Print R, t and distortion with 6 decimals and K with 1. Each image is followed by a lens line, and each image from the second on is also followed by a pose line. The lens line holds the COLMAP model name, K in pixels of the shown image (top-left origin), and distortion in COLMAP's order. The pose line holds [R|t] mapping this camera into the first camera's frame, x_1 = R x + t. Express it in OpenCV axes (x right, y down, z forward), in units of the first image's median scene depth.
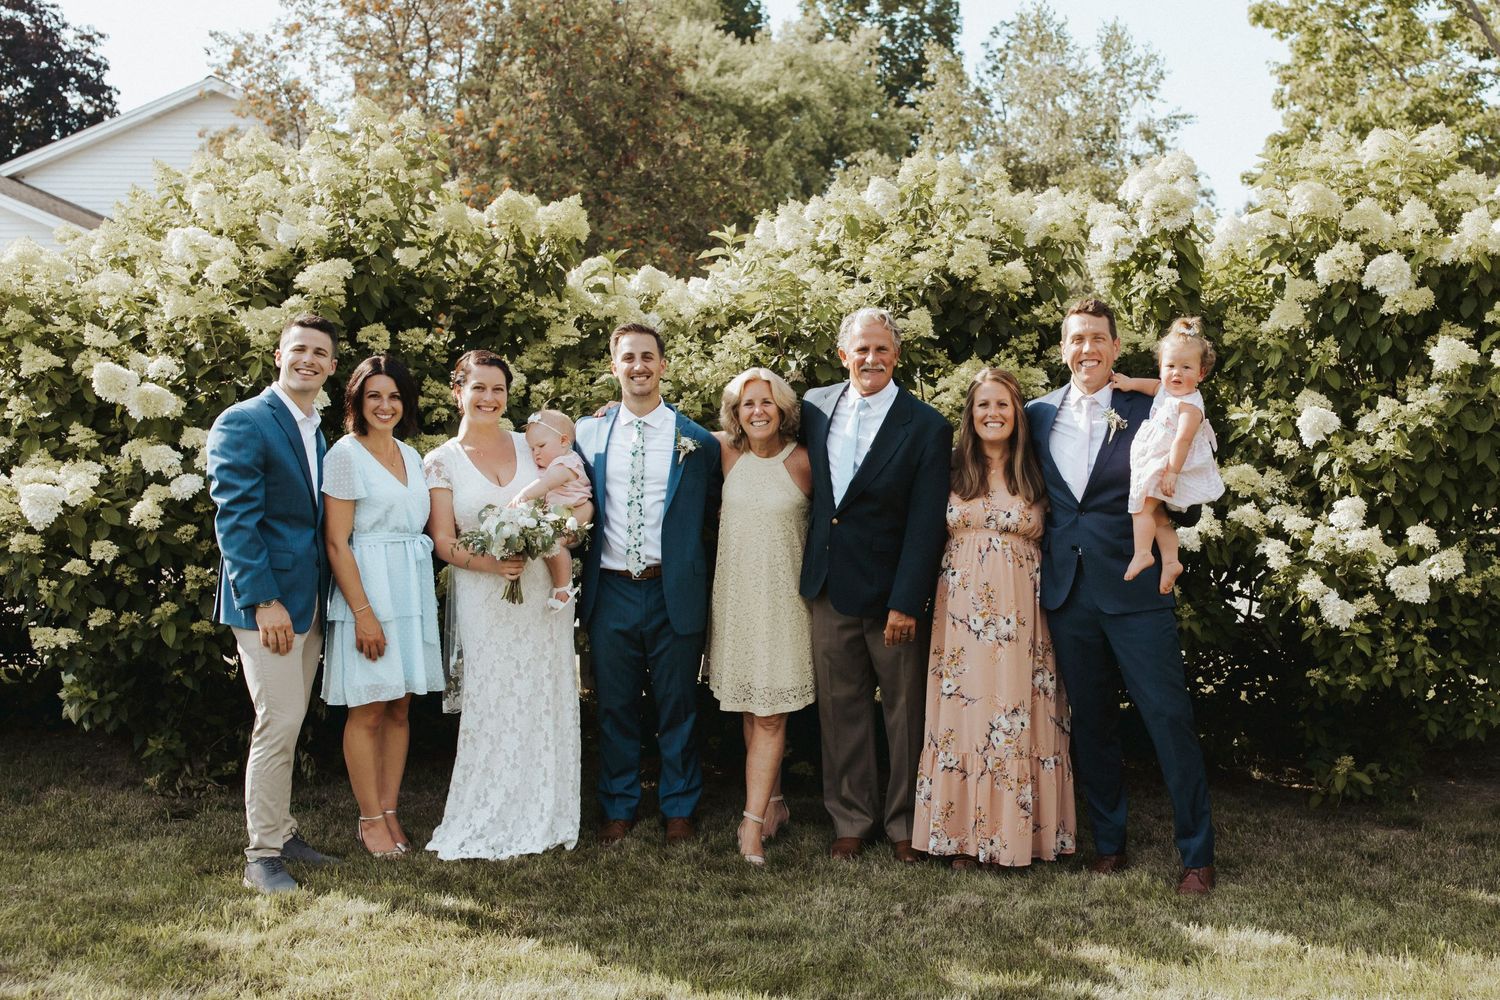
lens RADIAL K [[1704.8, 0, 899.1], [0, 1704.8, 551.2], [0, 0, 1]] dist [0.003651, 0.000473]
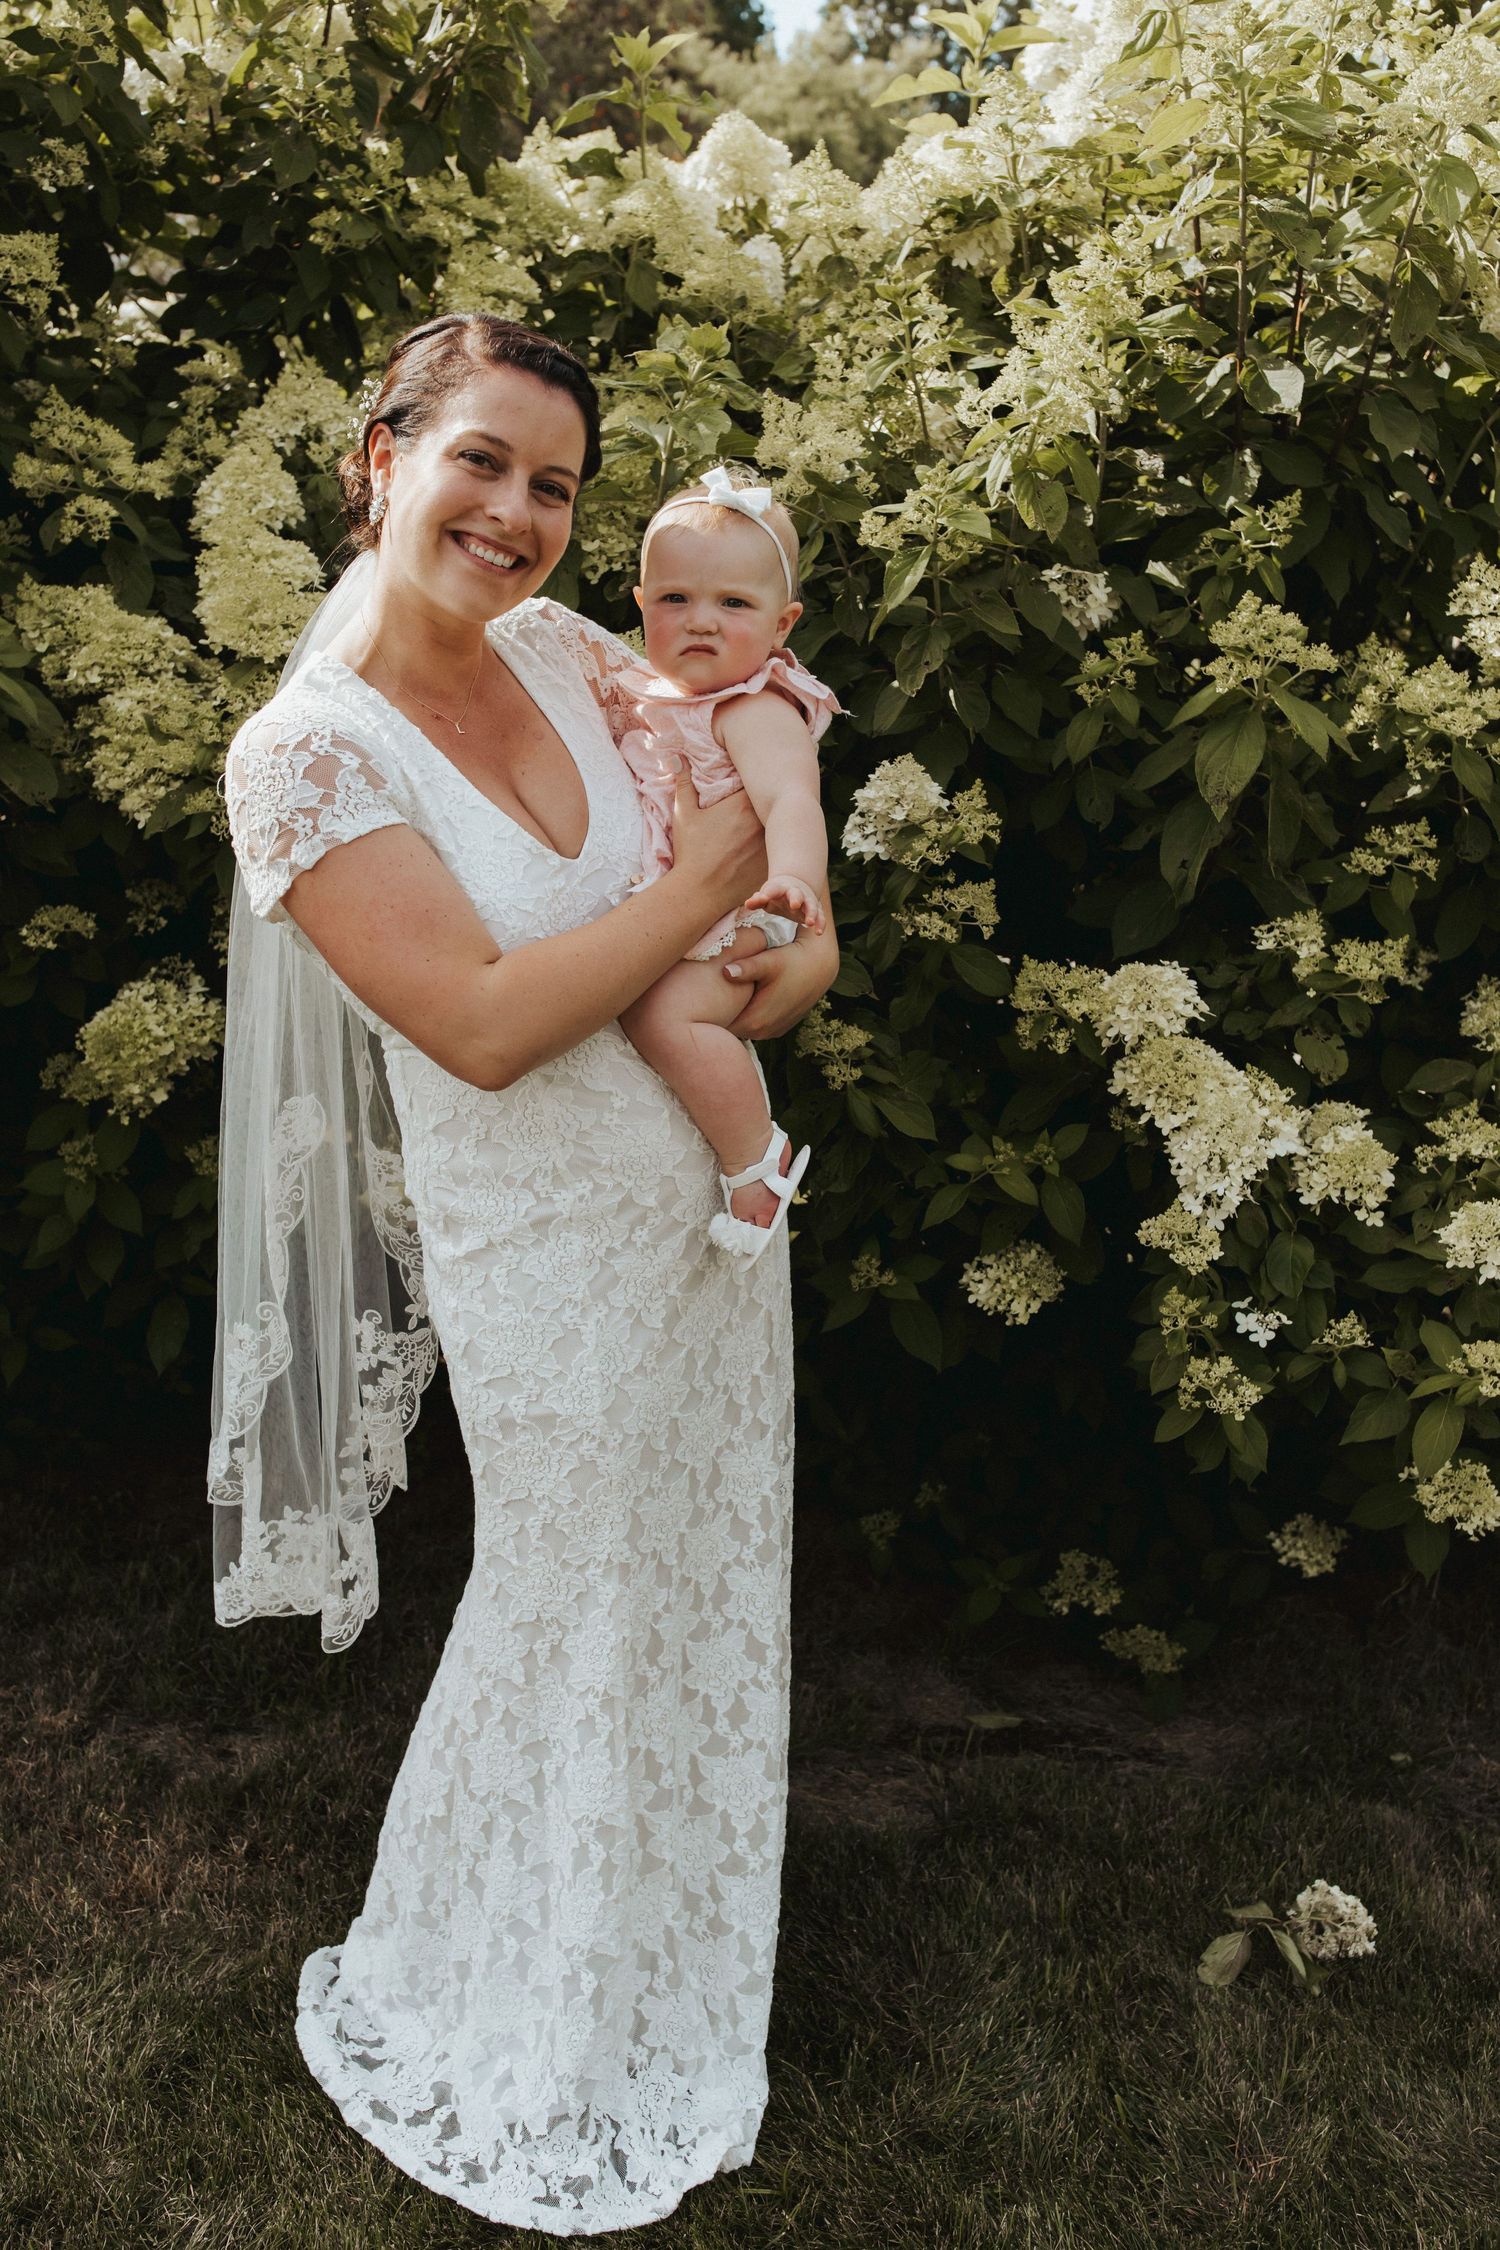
lens RADIAL K [[2098.6, 0, 739.9], [0, 2098.6, 1123.8], [0, 0, 1]] dist [0.005303, -0.001565]
pose [[0.996398, 0.061639, -0.058232, -0.118341], [-0.051350, 0.985106, 0.164102, -0.039334], [0.067480, -0.160521, 0.984723, 0.595636]]
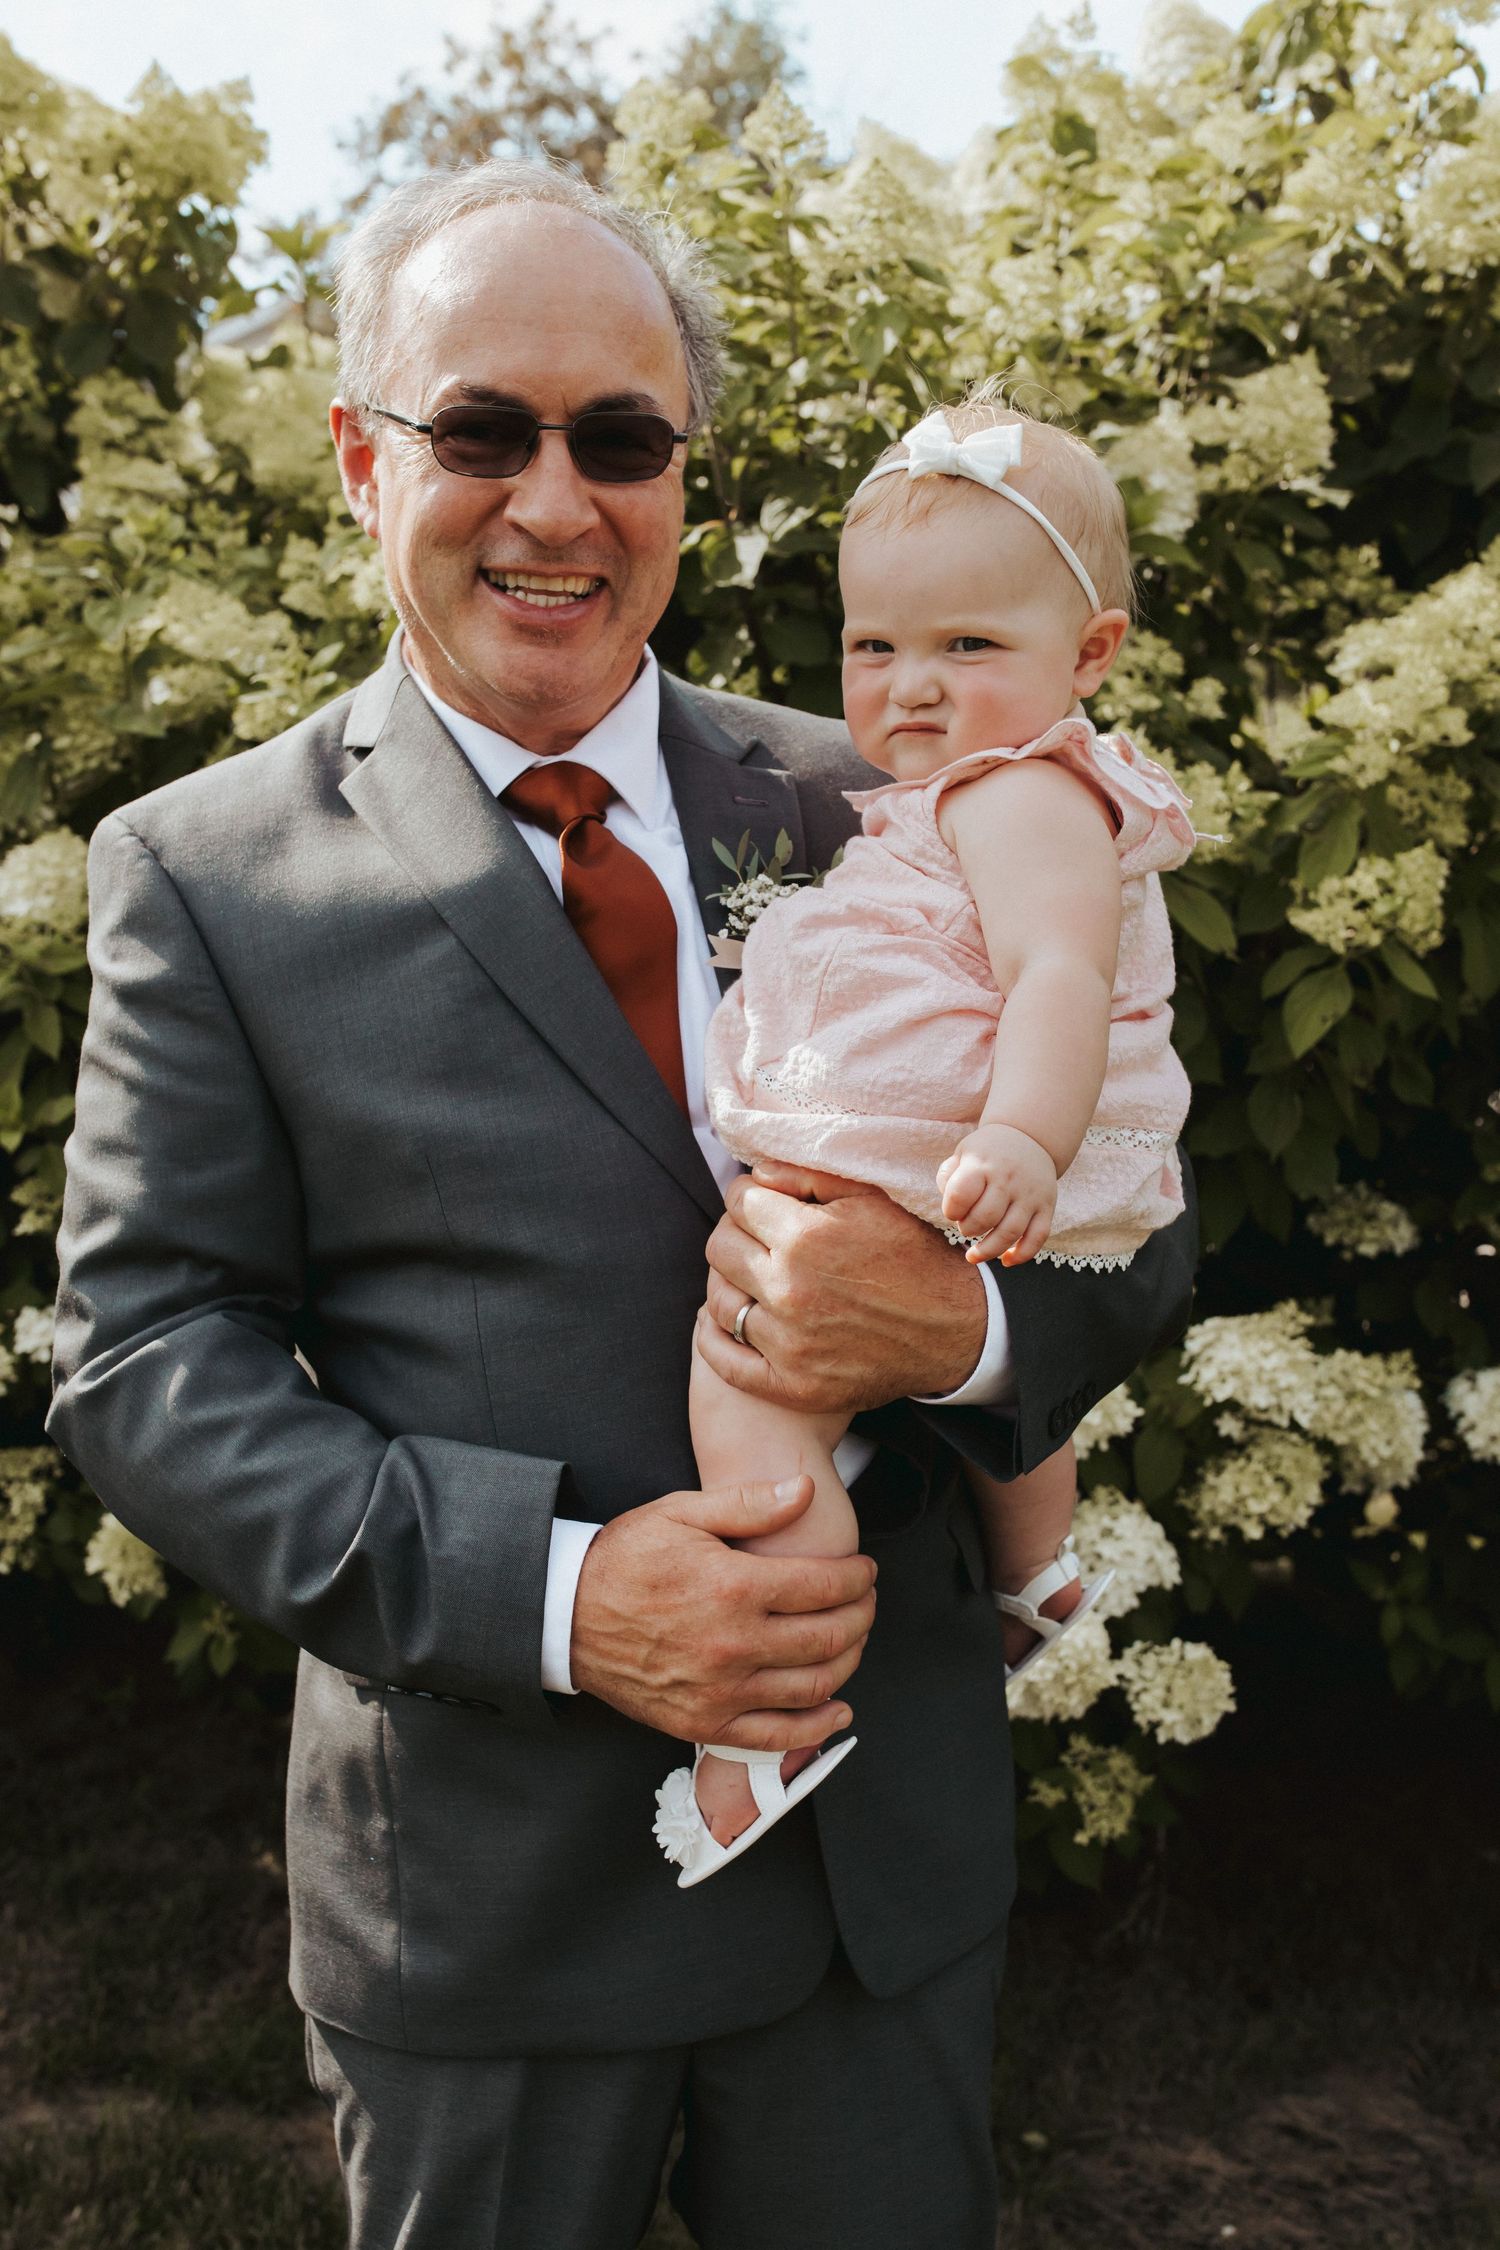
lens RADIAL K [[2098.6, 0, 739.9], [0, 2098.6, 1123.8], [0, 0, 1]] dist [0.005303, -0.001565]
pose [[0.973727, 0.068438, -0.217192, 0.008339], [-0.051735, 0.995314, 0.081686, -0.048184], [0.221765, -0.068304, 0.972705, 0.652035]]
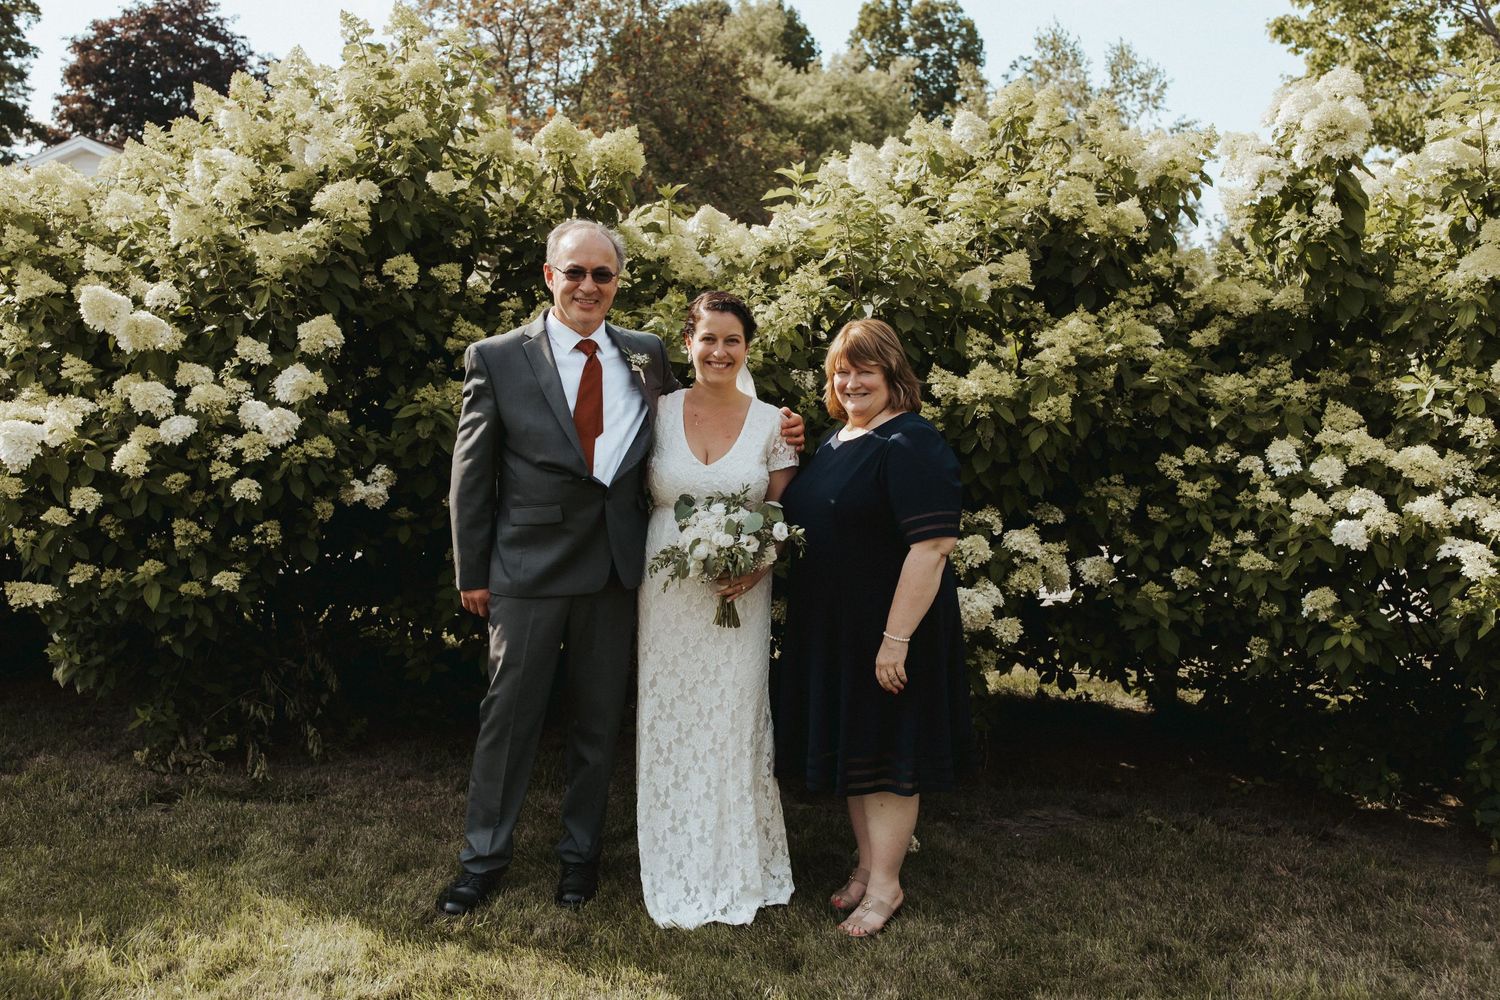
lens RADIAL K [[1401.4, 0, 750.0], [0, 1401.4, 500.0], [0, 0, 1]] dist [0.005806, -0.009518]
pose [[0.992886, 0.038885, -0.112536, -0.036788], [-0.038962, 0.999240, 0.001514, -0.012562], [0.112510, 0.002881, 0.993646, 0.277456]]
